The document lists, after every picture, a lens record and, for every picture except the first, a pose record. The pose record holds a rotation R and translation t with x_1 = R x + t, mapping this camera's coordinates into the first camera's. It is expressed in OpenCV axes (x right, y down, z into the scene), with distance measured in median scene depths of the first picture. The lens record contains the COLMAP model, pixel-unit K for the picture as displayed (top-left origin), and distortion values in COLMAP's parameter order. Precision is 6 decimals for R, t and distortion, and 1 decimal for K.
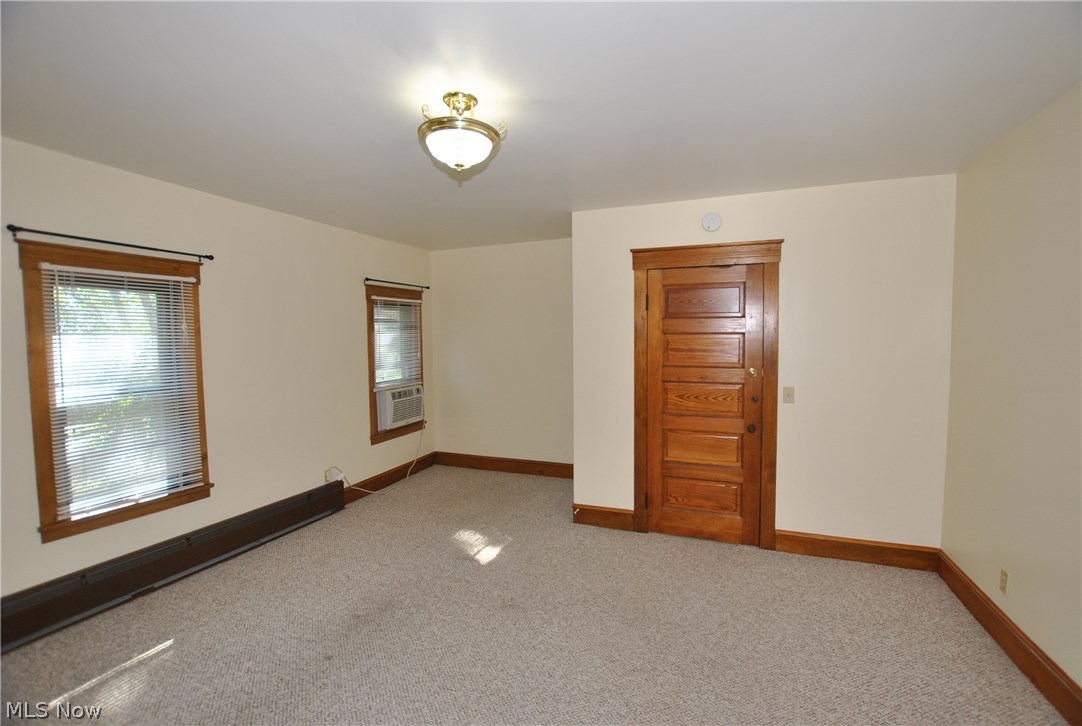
lens RADIAL K [[478.6, 0, 546.6], [0, 478.6, 364.5], [0, 0, 1]] dist [-0.029792, 0.003059]
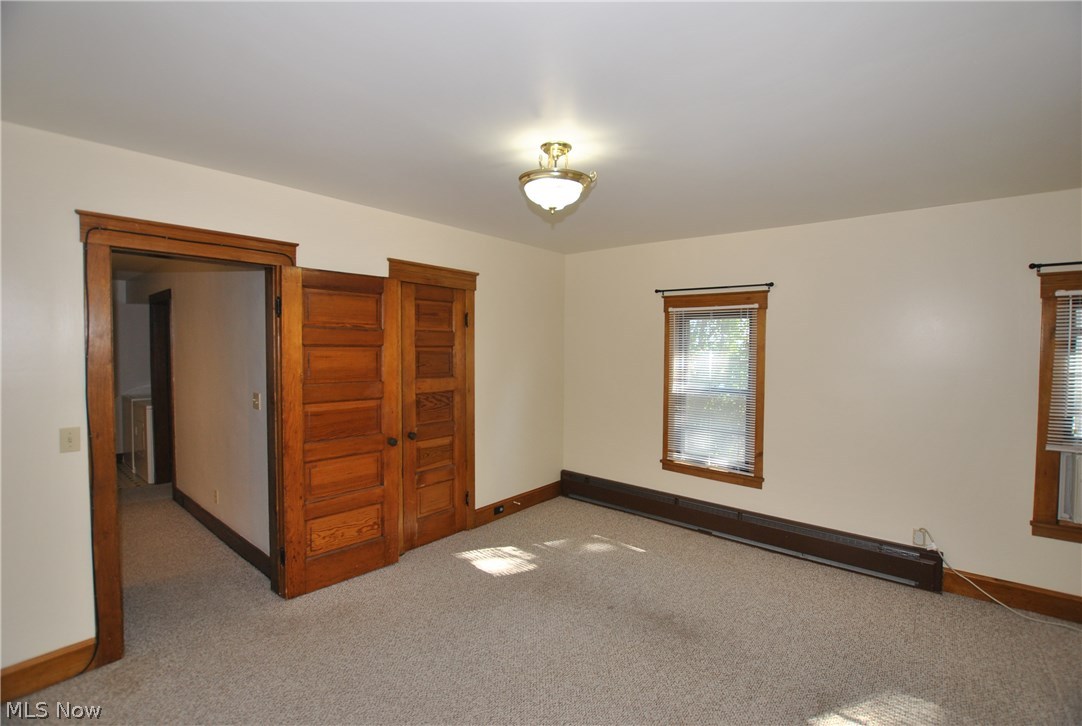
lens RADIAL K [[478.6, 0, 547.3], [0, 478.6, 356.9], [0, 0, 1]] dist [-0.029792, 0.003059]
pose [[-0.306889, 0.037752, -0.950996, 0.584773], [-0.054864, 0.996850, 0.057277, -0.089794], [0.950163, 0.069753, -0.303851, 0.870259]]
